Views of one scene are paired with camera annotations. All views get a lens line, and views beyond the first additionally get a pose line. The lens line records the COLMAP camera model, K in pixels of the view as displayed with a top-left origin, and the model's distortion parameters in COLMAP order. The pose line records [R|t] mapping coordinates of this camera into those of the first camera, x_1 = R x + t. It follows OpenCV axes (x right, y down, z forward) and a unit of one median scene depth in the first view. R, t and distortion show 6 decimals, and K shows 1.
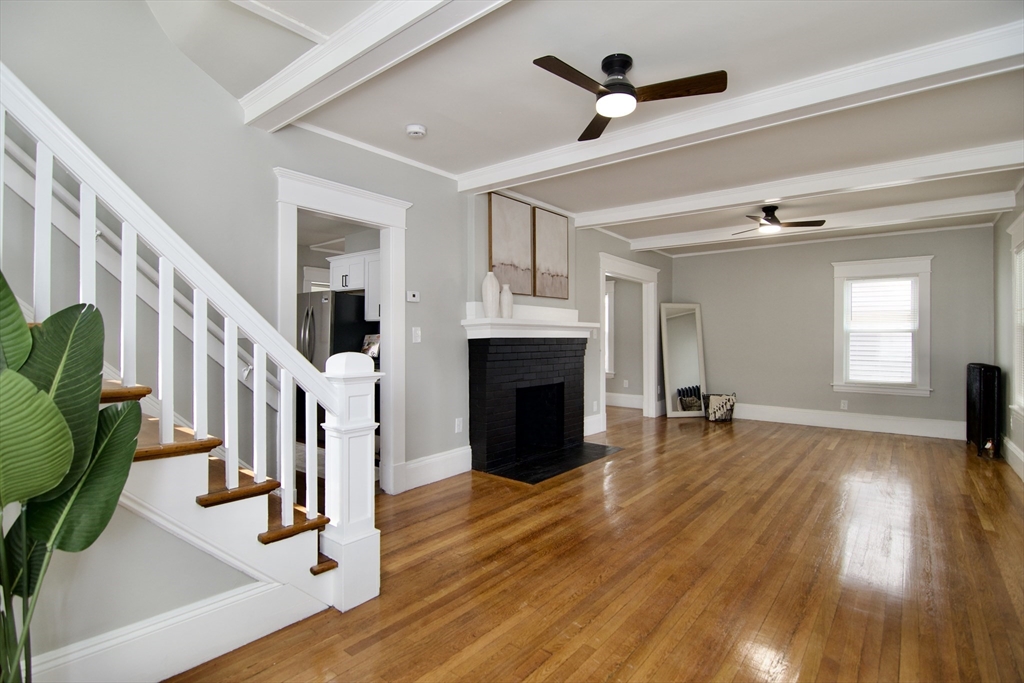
lens RADIAL K [[492.9, 0, 510.0], [0, 492.9, 339.7], [0, 0, 1]] dist [-0.002708, -0.012244]
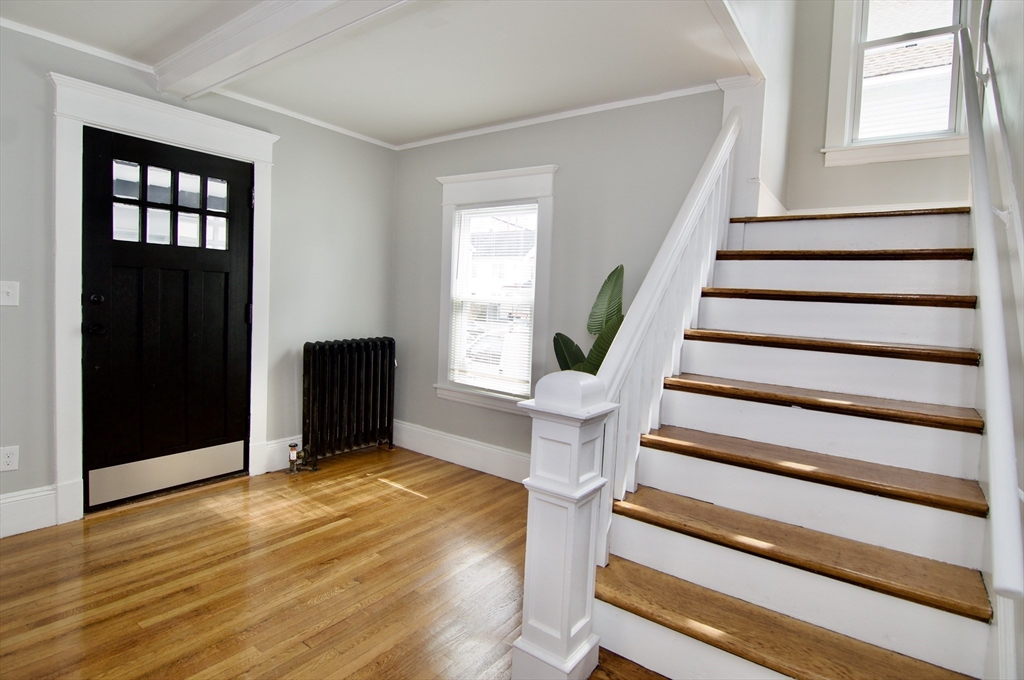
lens RADIAL K [[517.7, 0, 524.4], [0, 517.7, 326.2], [0, 0, 1]] dist [-0.001043, -0.013789]
pose [[-0.996746, -0.046315, -0.065978, -0.117077], [-0.049986, 0.997228, 0.055121, -0.037291], [0.063242, 0.058240, -0.996297, 0.901214]]
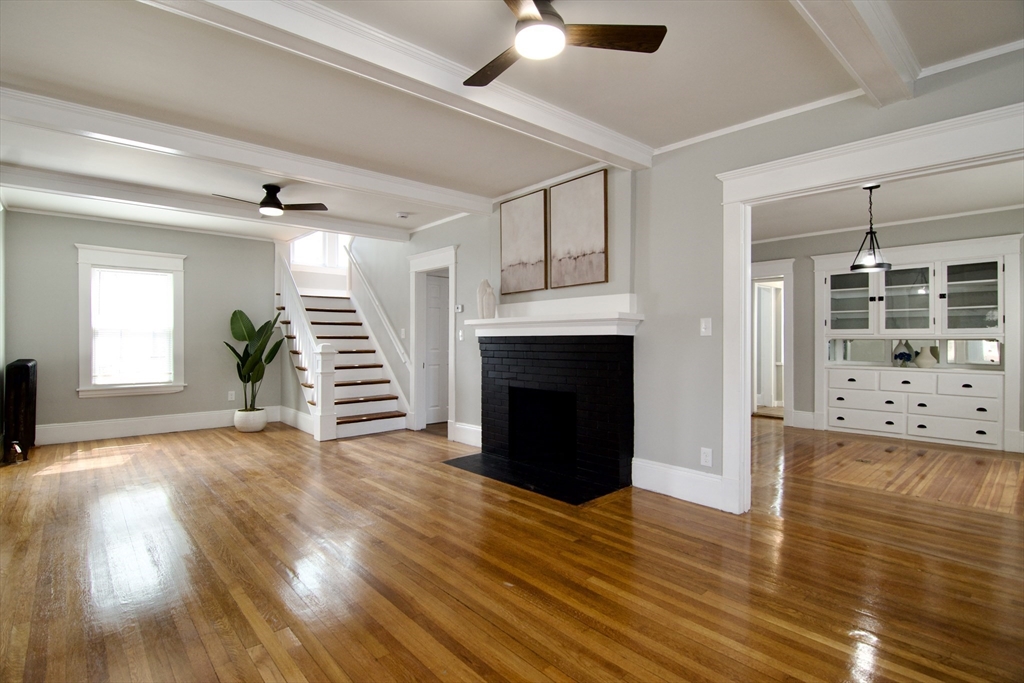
lens RADIAL K [[492.9, 0, 510.0], [0, 492.9, 339.7], [0, 0, 1]] dist [-0.002708, -0.012244]
pose [[-0.155305, -0.003284, -0.987861, 1.105548], [-0.001587, 0.999994, -0.003074, 0.006756], [0.987865, 0.001090, -0.155309, 1.264202]]
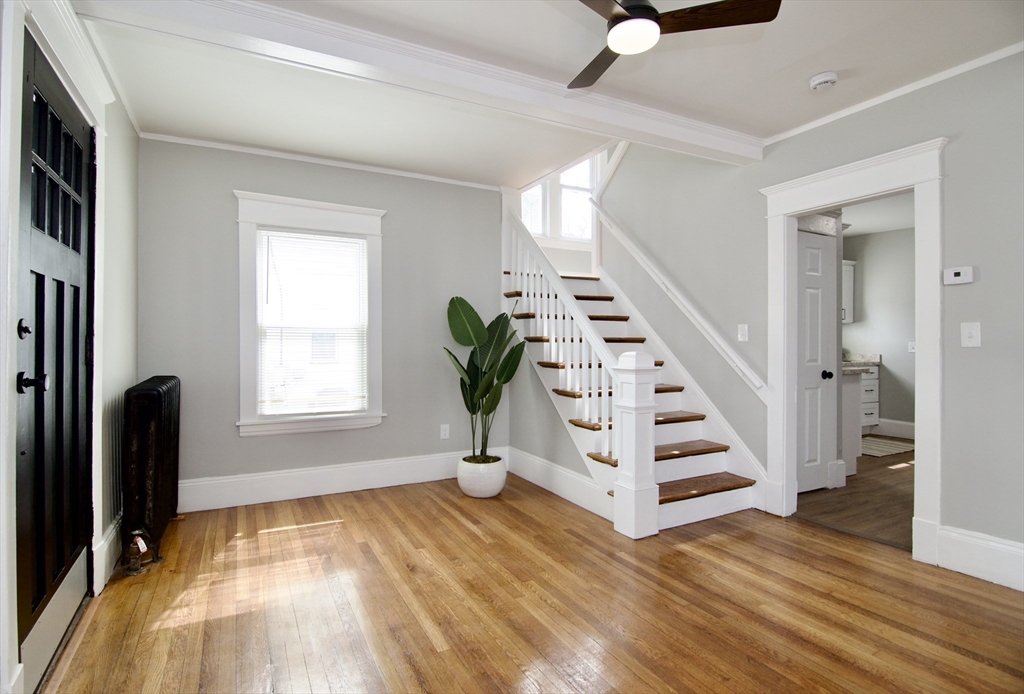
lens RADIAL K [[507.9, 0, 498.3], [0, 507.9, 341.6], [0, 0, 1]] dist [-0.003124, -0.012244]
pose [[-0.397602, -0.004761, -0.917546, 0.597099], [-0.002349, 0.999989, -0.004170, 0.002990], [0.917555, 0.000497, -0.397608, 0.651991]]
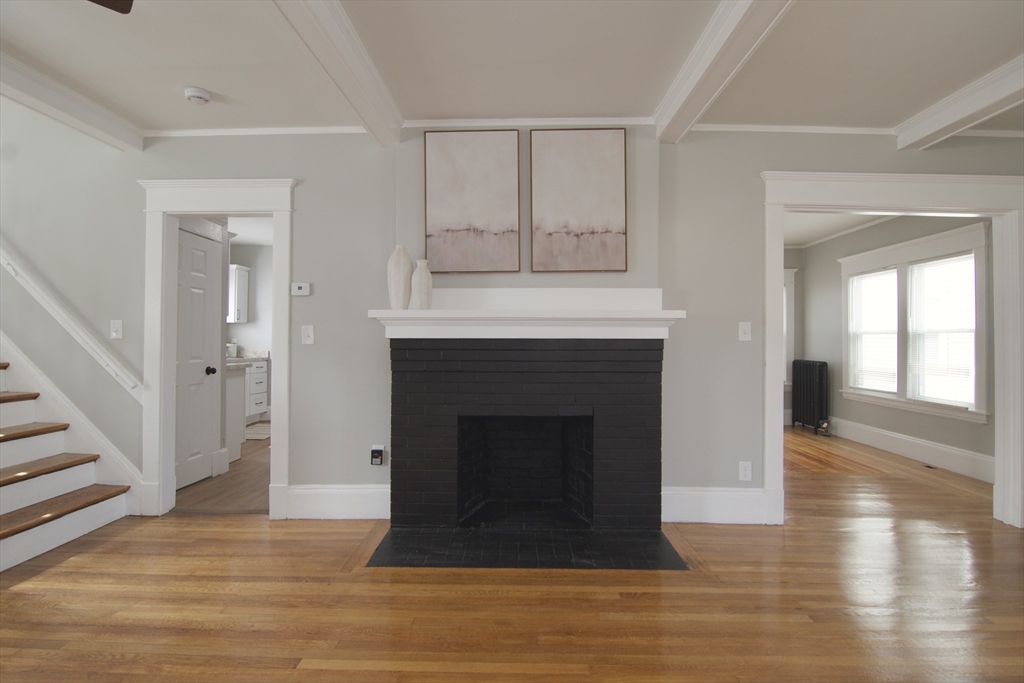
lens RADIAL K [[498.7, 0, 510.1], [0, 498.7, 340.3], [0, 0, 1]] dist [-0.003081, -0.011525]
pose [[0.612826, -0.002527, -0.790213, 0.635180], [-0.004823, 0.999964, -0.006938, 0.003112], [0.790203, 0.008063, 0.612792, 0.703314]]
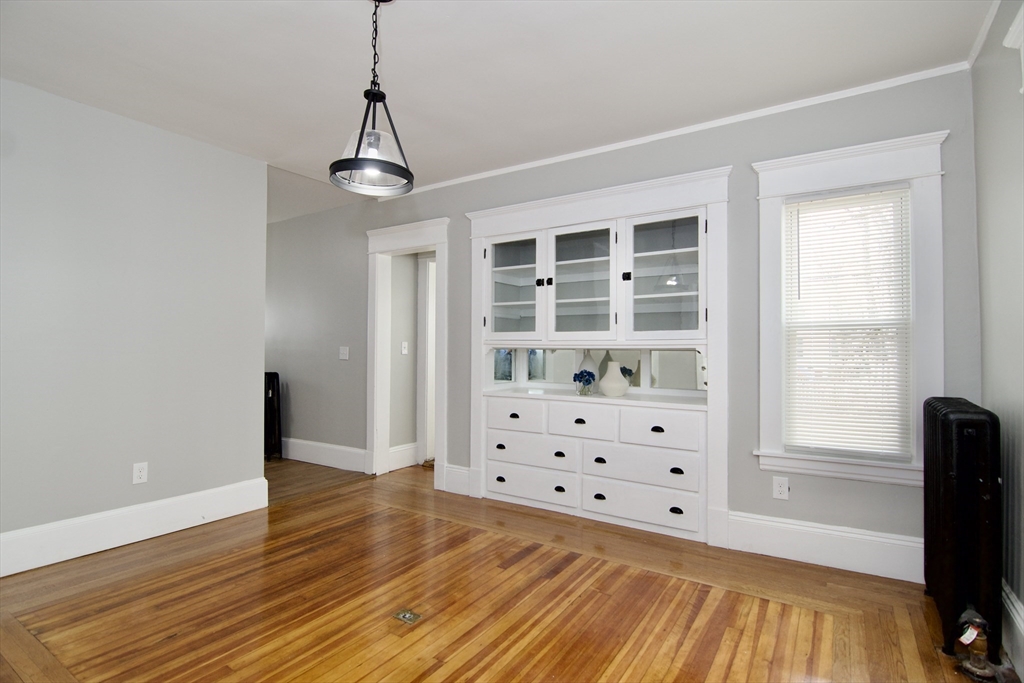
lens RADIAL K [[507.0, 0, 512.0], [0, 507.0, 341.5], [0, 0, 1]] dist [-0.001208, -0.012041]
pose [[0.107615, -0.015901, -0.994065, 0.418726], [-0.004782, 0.999852, -0.016511, 0.001451], [0.994181, 0.006531, 0.107523, 1.932887]]
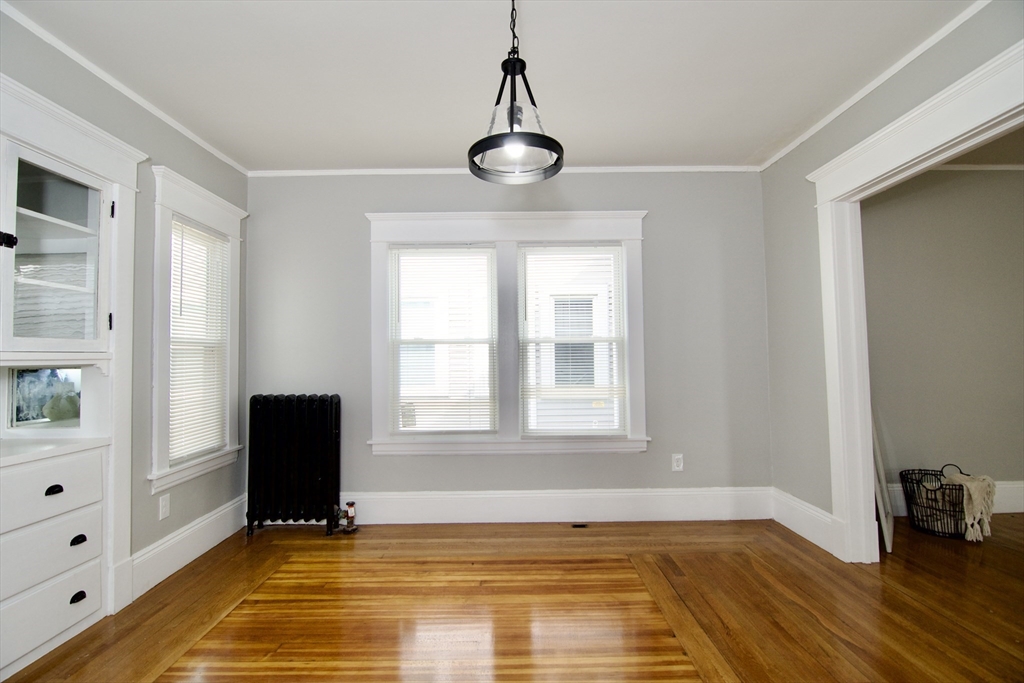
lens RADIAL K [[492.9, 0, 510.0], [0, 492.9, 339.7], [0, 0, 1]] dist [-0.002708, -0.012244]
pose [[0.772558, 0.008848, 0.634883, -0.275449], [0.019458, 0.999103, -0.037601, -0.000052], [-0.634646, 0.041403, 0.771693, 1.577740]]
